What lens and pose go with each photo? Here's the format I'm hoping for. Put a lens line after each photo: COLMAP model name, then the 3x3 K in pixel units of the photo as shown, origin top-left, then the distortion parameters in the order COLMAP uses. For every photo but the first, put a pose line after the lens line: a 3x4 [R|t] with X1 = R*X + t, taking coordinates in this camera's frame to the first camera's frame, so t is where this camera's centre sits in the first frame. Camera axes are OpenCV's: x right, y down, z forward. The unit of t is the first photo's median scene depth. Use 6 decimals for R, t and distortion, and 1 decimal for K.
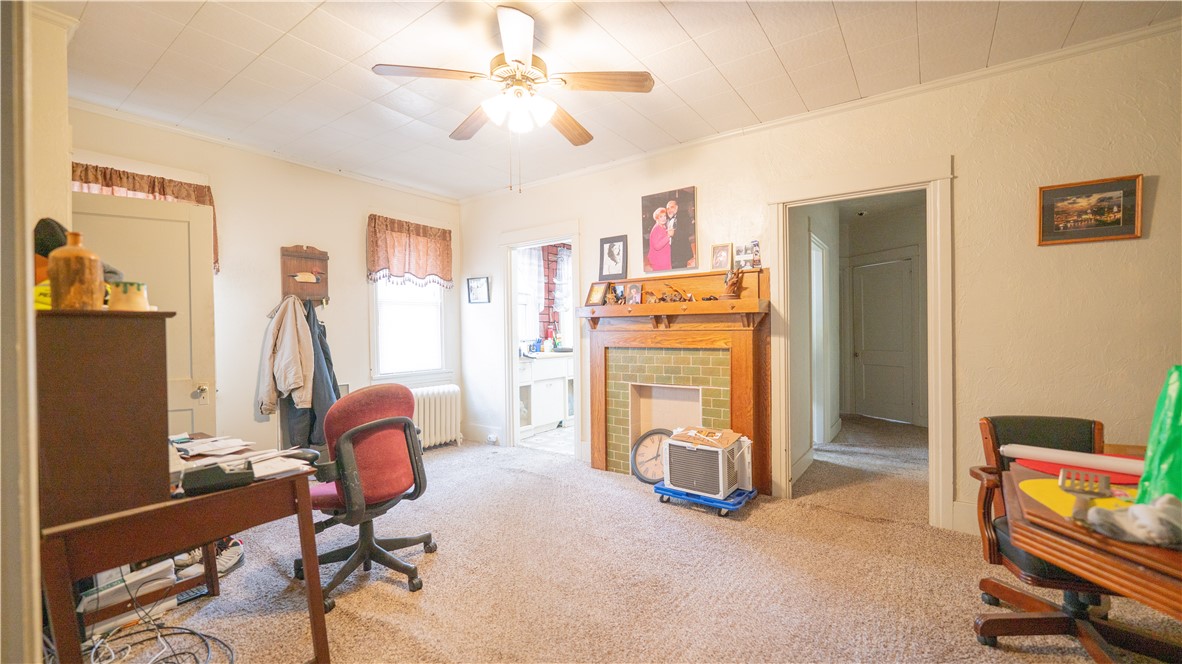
lens RADIAL K [[483.8, 0, 591.0], [0, 483.8, 332.0], [0, 0, 1]] dist [-0.001119, 0.001151]
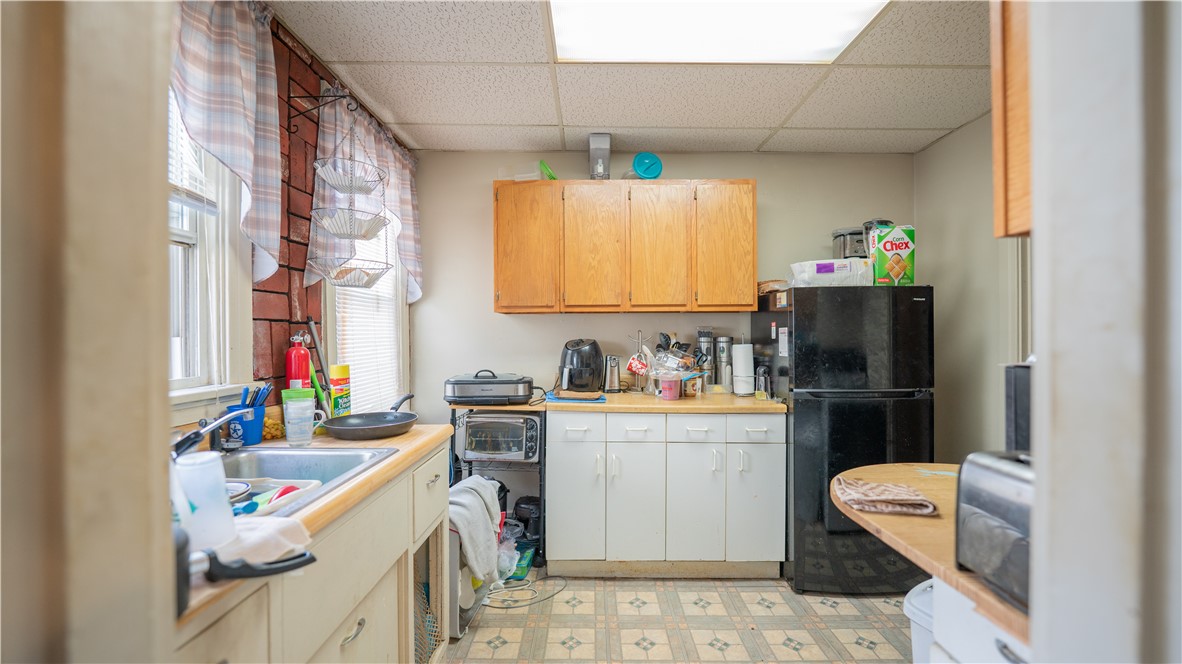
lens RADIAL K [[483.8, 0, 591.0], [0, 483.8, 332.0], [0, 0, 1]] dist [-0.001119, 0.001151]
pose [[0.818934, 0.009817, 0.573803, -0.105982], [-0.005119, 0.999939, -0.009802, -0.012600], [-0.573864, 0.005090, 0.818935, 0.675662]]
